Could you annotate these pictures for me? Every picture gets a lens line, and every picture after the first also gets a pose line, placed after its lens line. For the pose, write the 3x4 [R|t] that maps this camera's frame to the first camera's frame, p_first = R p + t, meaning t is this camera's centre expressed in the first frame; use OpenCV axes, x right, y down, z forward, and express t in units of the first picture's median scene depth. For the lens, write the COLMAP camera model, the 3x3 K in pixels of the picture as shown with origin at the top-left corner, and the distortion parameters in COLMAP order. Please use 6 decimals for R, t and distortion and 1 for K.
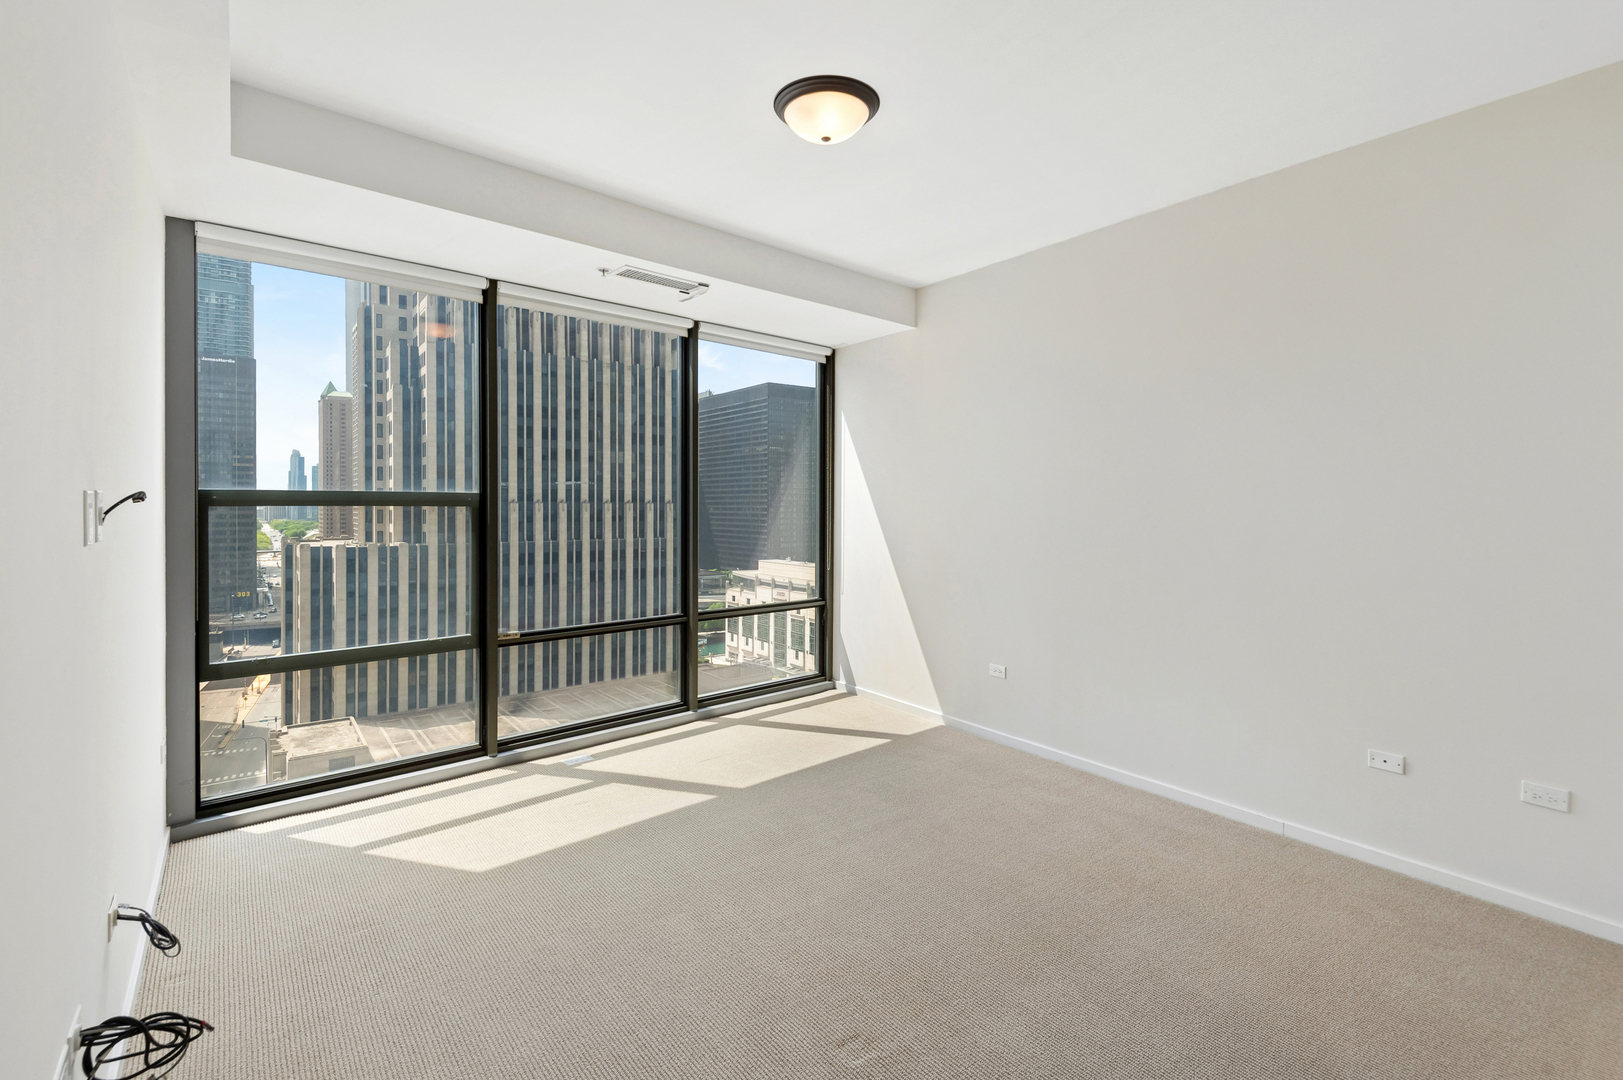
lens RADIAL K [[752.5, 0, 812.3], [0, 752.5, 510.2], [0, 0, 1]] dist [0.032643, -0.024322]
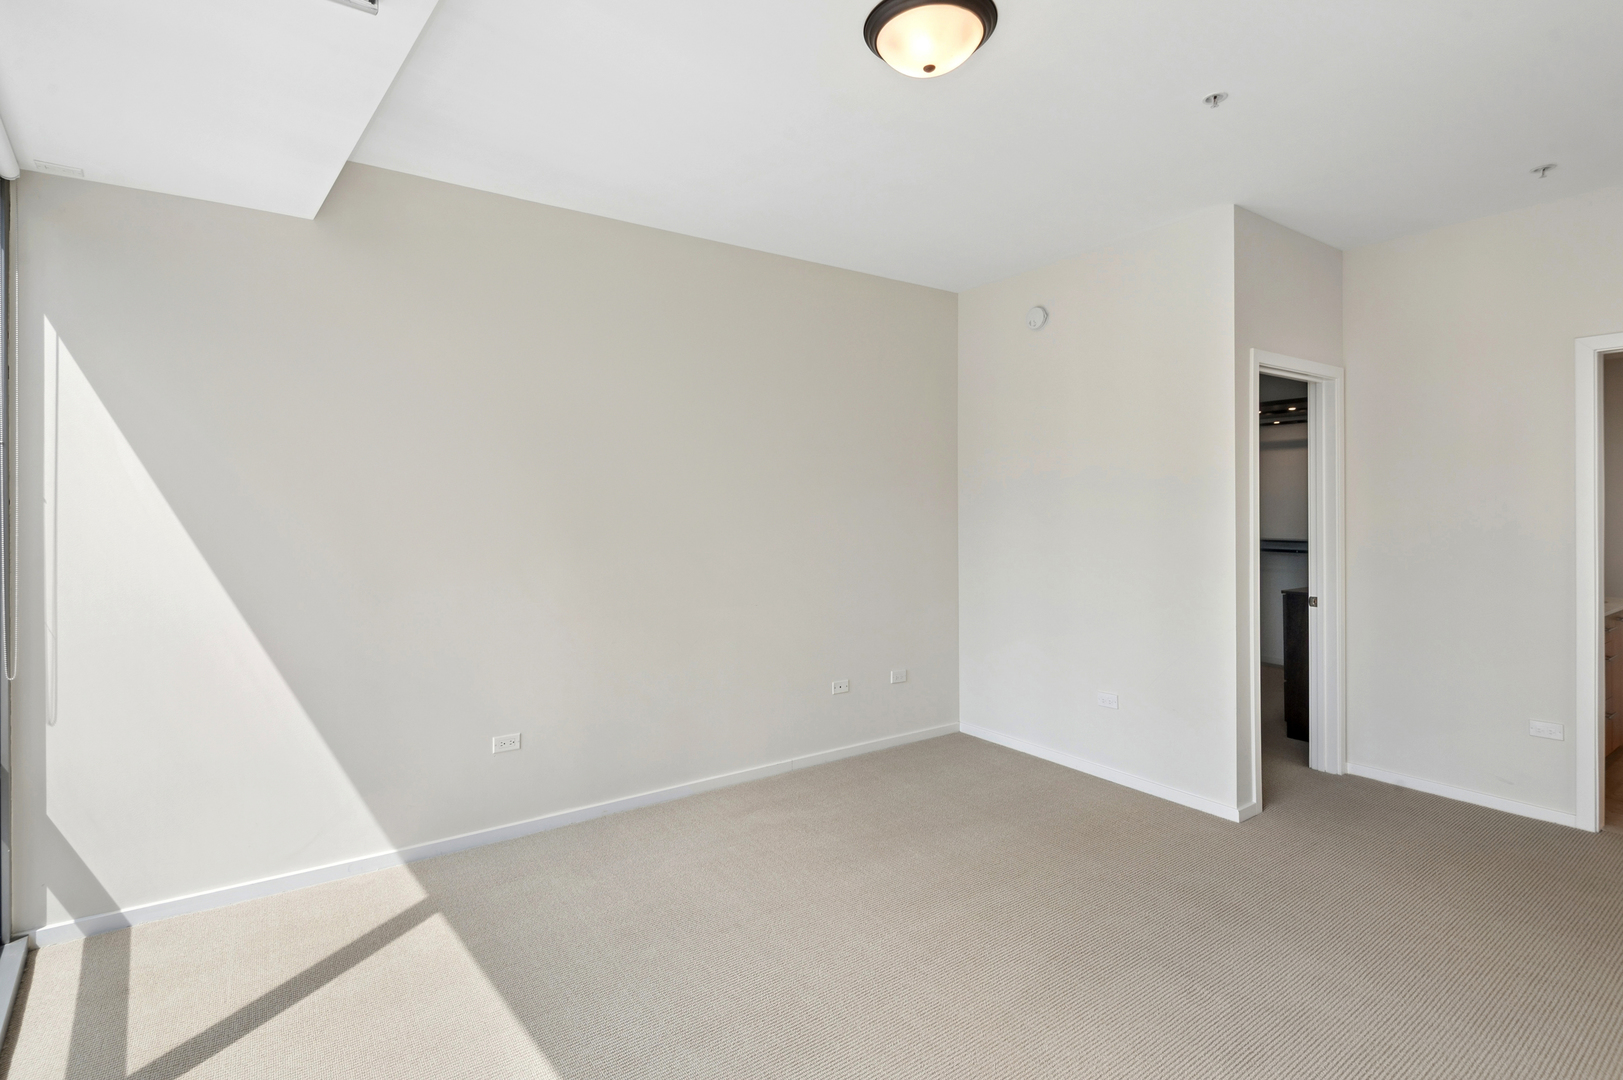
lens RADIAL K [[744.8, 0, 817.0], [0, 744.8, 523.0], [0, 0, 1]] dist [0.023758, -0.016846]
pose [[0.021179, -0.010940, 0.999716, -0.553352], [0.014024, 0.999845, 0.010644, -0.009328], [-0.999677, 0.013795, 0.021329, 0.775309]]
